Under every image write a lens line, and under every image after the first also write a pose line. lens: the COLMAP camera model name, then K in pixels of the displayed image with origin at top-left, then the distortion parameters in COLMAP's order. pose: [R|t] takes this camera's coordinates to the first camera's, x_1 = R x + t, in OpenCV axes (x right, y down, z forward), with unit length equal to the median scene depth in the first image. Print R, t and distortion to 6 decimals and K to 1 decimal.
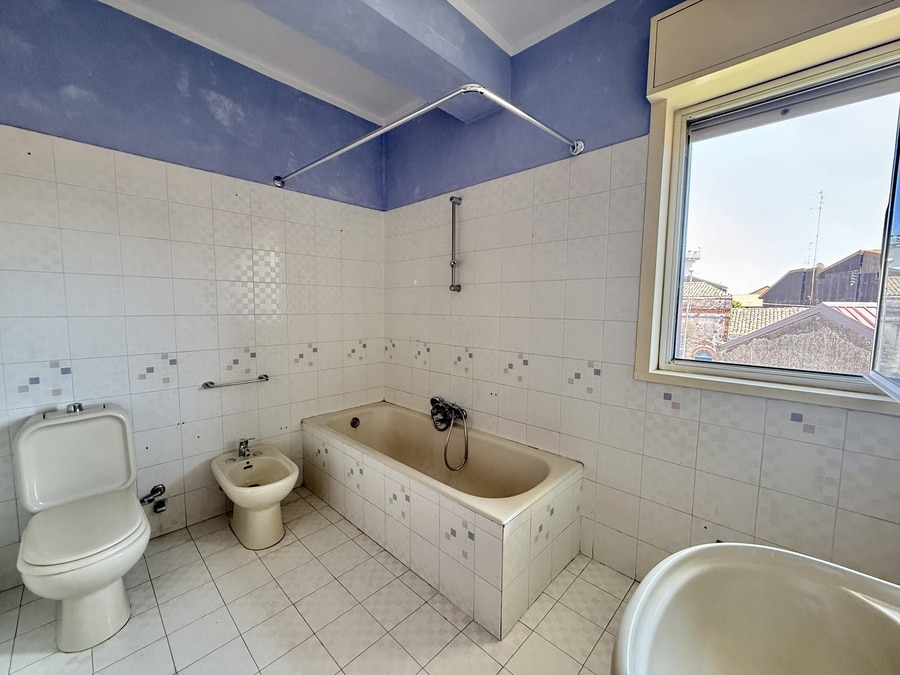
lens RADIAL K [[360.2, 0, 447.6], [0, 360.2, 336.7], [0, 0, 1]] dist [-0.001479, 0.000562]
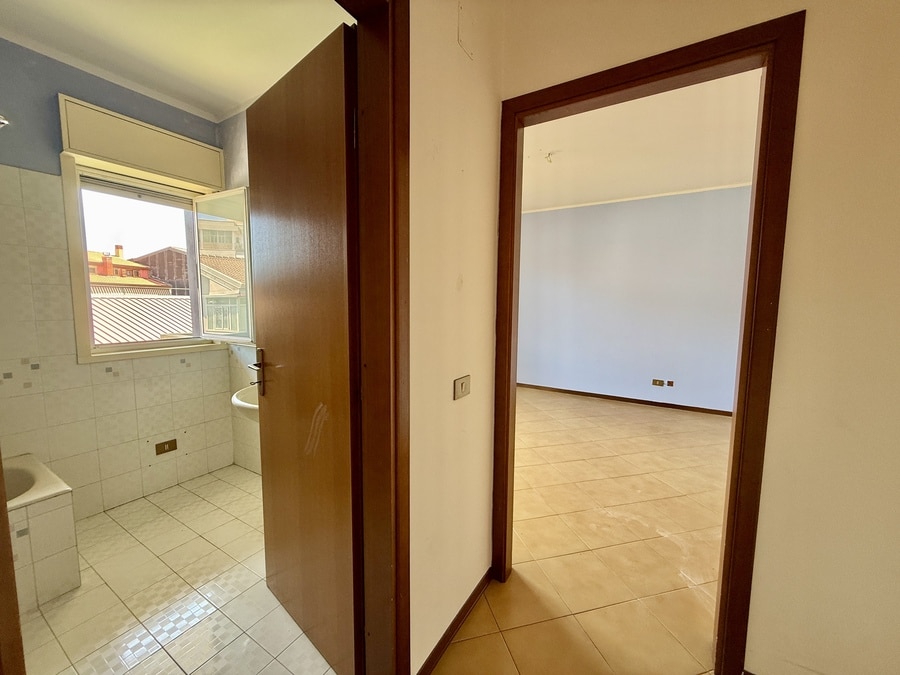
lens RADIAL K [[360.2, 0, 447.6], [0, 360.2, 336.7], [0, 0, 1]] dist [-0.001479, 0.000562]
pose [[-0.211777, -0.098260, 0.972366, -1.230366], [0.084997, 0.989311, 0.118485, -0.023422], [-0.973615, 0.107740, -0.201162, -0.049706]]
